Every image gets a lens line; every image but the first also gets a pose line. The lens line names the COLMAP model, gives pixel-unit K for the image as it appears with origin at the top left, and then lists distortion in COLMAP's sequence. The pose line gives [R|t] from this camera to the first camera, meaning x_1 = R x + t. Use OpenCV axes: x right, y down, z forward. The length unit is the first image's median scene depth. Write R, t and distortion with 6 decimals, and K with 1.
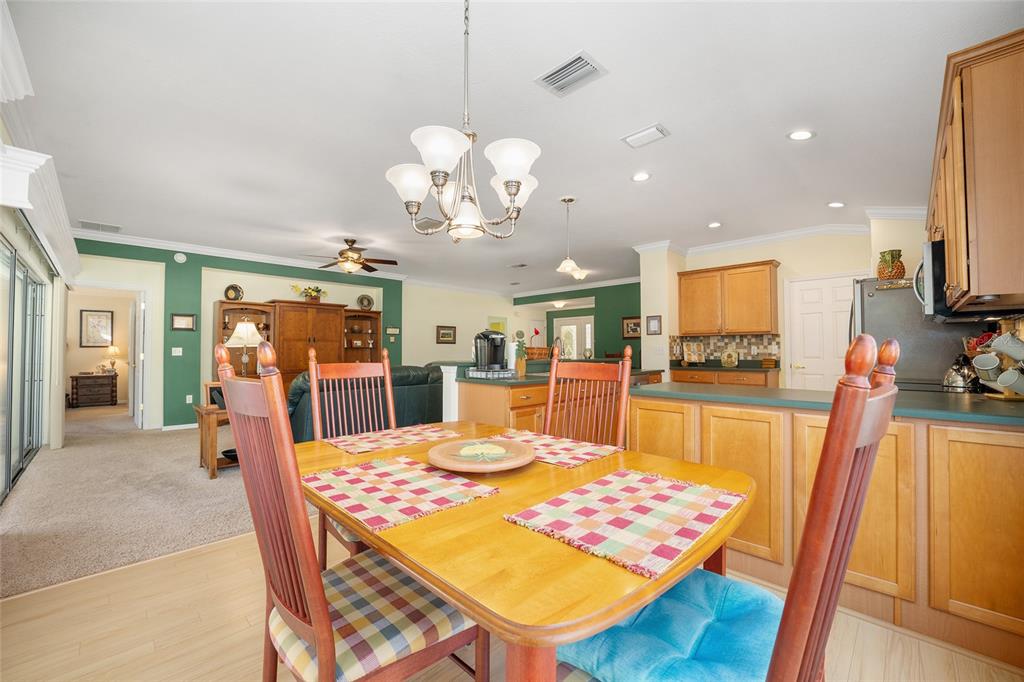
lens RADIAL K [[408.8, 0, 514.7], [0, 408.8, 338.6], [0, 0, 1]] dist [-0.018969, -0.000126]
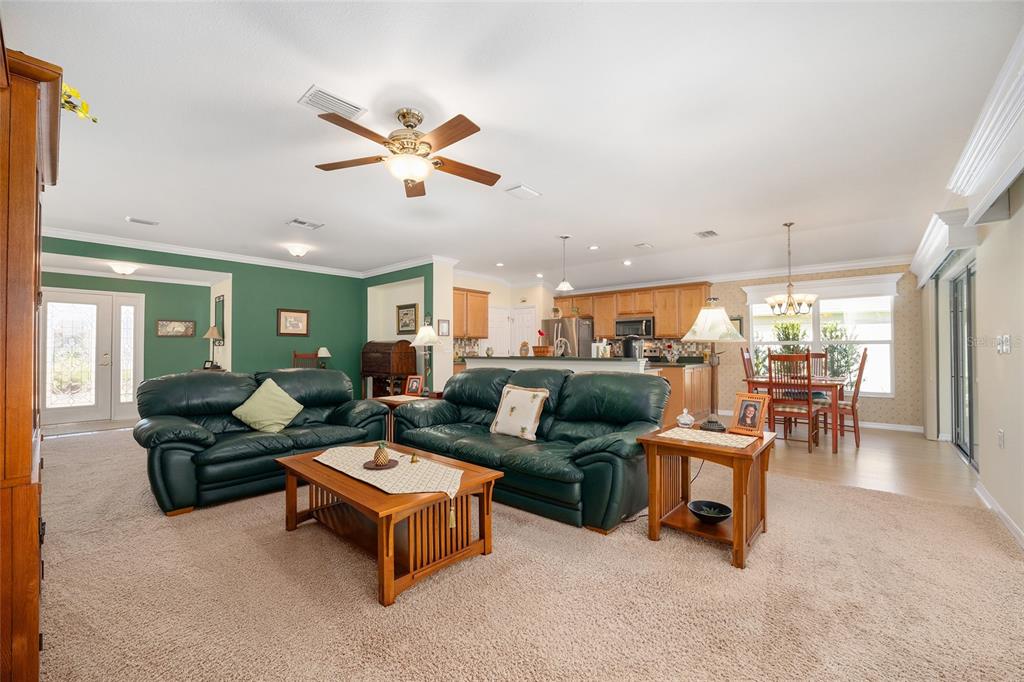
lens RADIAL K [[413.7, 0, 513.7], [0, 413.7, 342.3], [0, 0, 1]] dist [-0.020783, -0.000126]
pose [[-0.051762, 0.020395, 0.998451, -0.889818], [-0.027239, 0.999391, -0.021827, 0.030695], [-0.998288, -0.028327, -0.051175, 0.896476]]
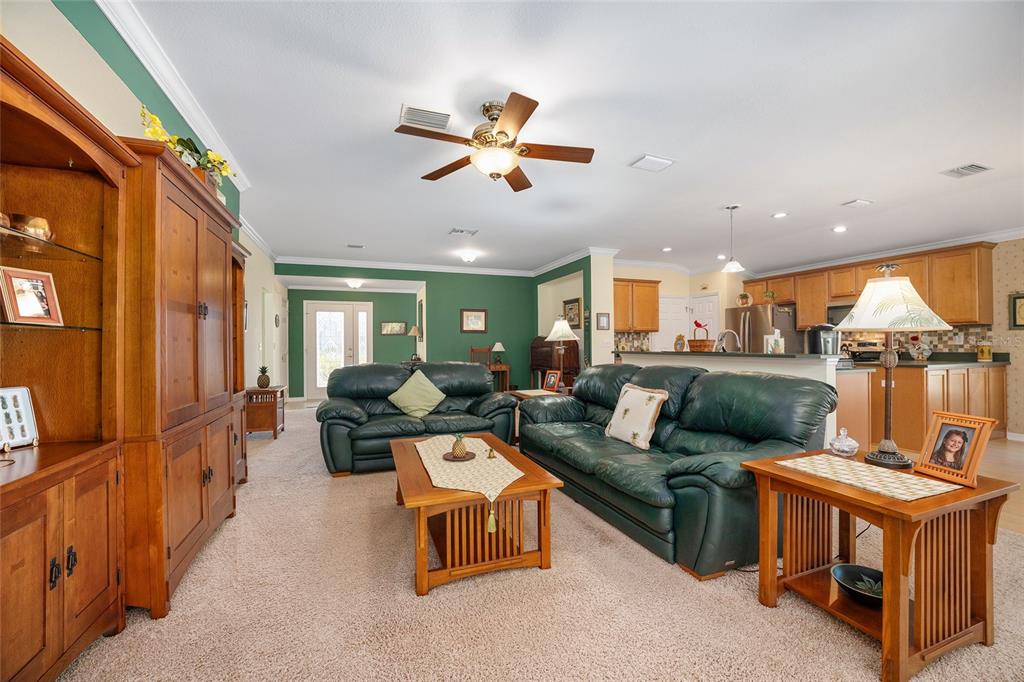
lens RADIAL K [[411.4, 0, 513.8], [0, 411.4, 343.4], [0, 0, 1]] dist [-0.019869, 0.000056]
pose [[0.422796, 0.003057, 0.906220, -0.827493], [-0.021150, 0.999755, 0.006495, 0.026955], [-0.905978, -0.021912, 0.422758, 0.774441]]
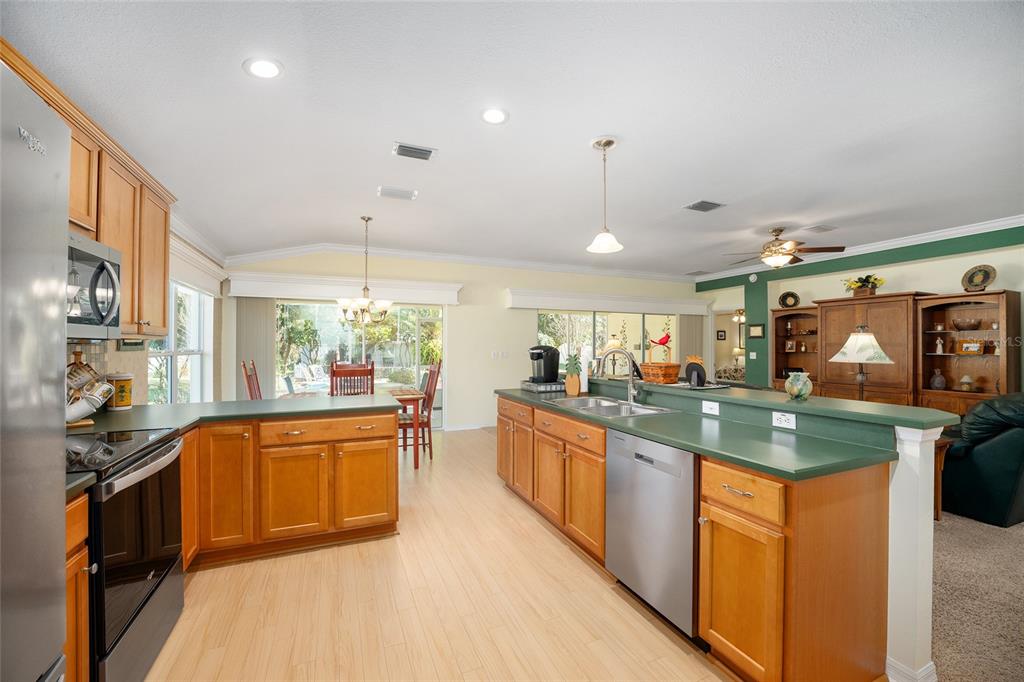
lens RADIAL K [[411.4, 0, 513.8], [0, 411.4, 343.4], [0, 0, 1]] dist [-0.019869, 0.000056]
pose [[-0.376080, -0.004053, -0.926578, 0.586554], [0.026807, 0.999524, -0.015253, -0.005232], [0.926199, -0.030575, -0.375793, 0.807354]]
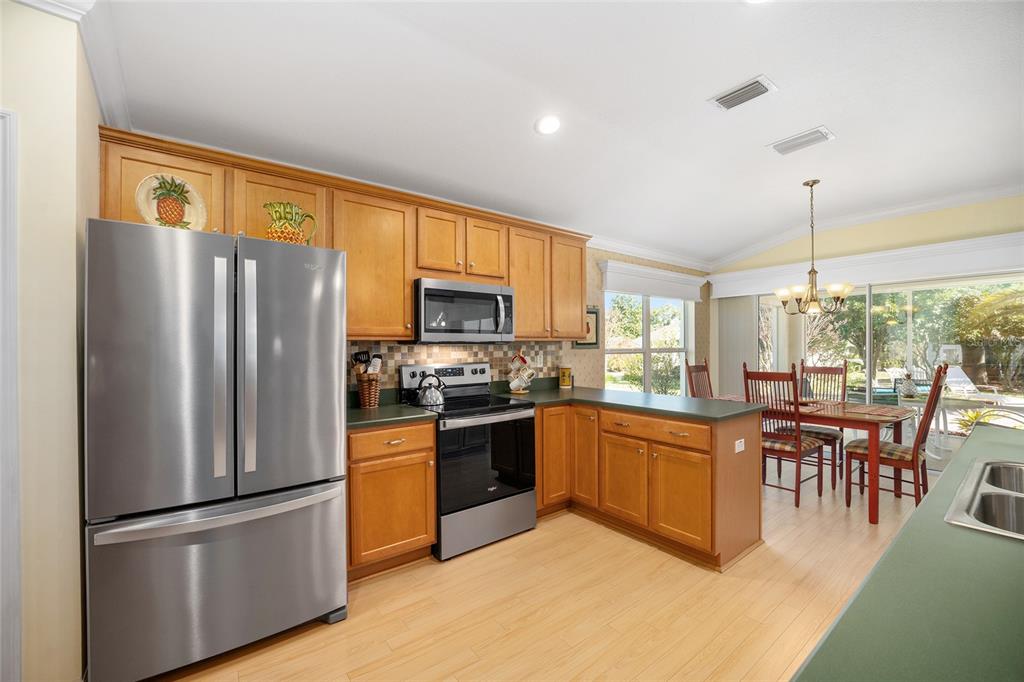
lens RADIAL K [[411.4, 0, 513.8], [0, 411.4, 343.4], [0, 0, 1]] dist [-0.019869, 0.000056]
pose [[-0.990888, 0.009580, 0.134344, 0.331324], [0.004848, 0.999358, -0.035505, -0.000527], [-0.134598, -0.034530, -0.990299, 0.919736]]
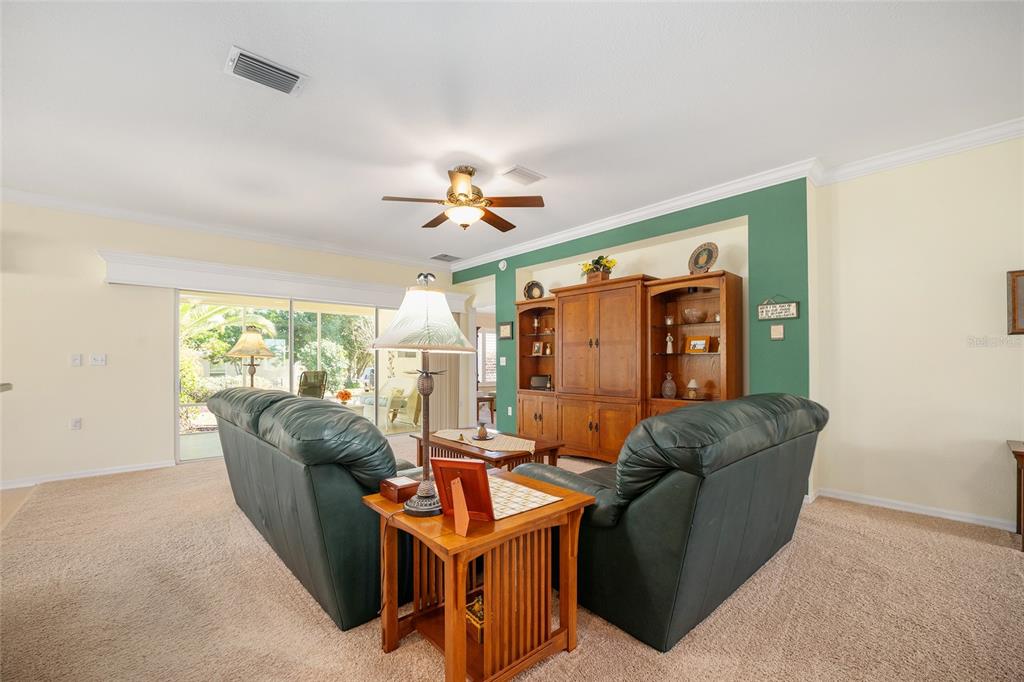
lens RADIAL K [[421.9, 0, 510.1], [0, 421.9, 347.8], [0, 0, 1]] dist [-0.022920, 0.000112]
pose [[-0.061038, -0.028976, -0.997715, 0.187339], [0.030781, 0.999048, -0.030898, 0.032316], [0.997661, -0.032597, -0.060088, 1.095909]]
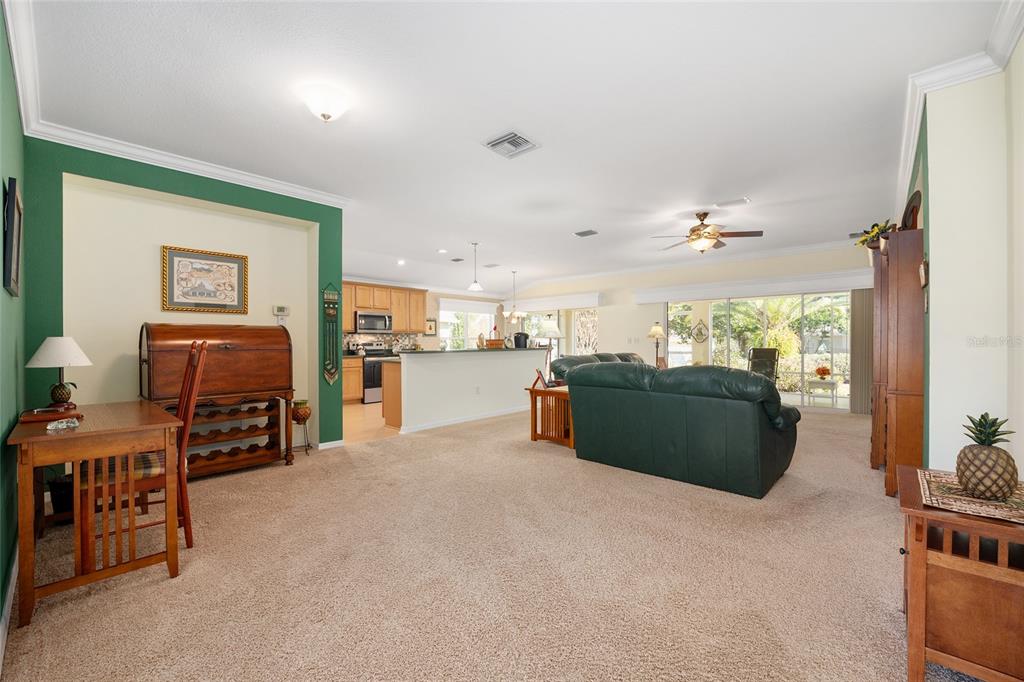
lens RADIAL K [[421.9, 0, 510.1], [0, 421.9, 347.8], [0, 0, 1]] dist [-0.022920, 0.000112]
pose [[-0.999254, 0.007338, -0.037903, 0.045321], [0.007889, 0.999865, -0.014398, 0.054786], [0.037792, -0.014686, -0.999178, 1.884620]]
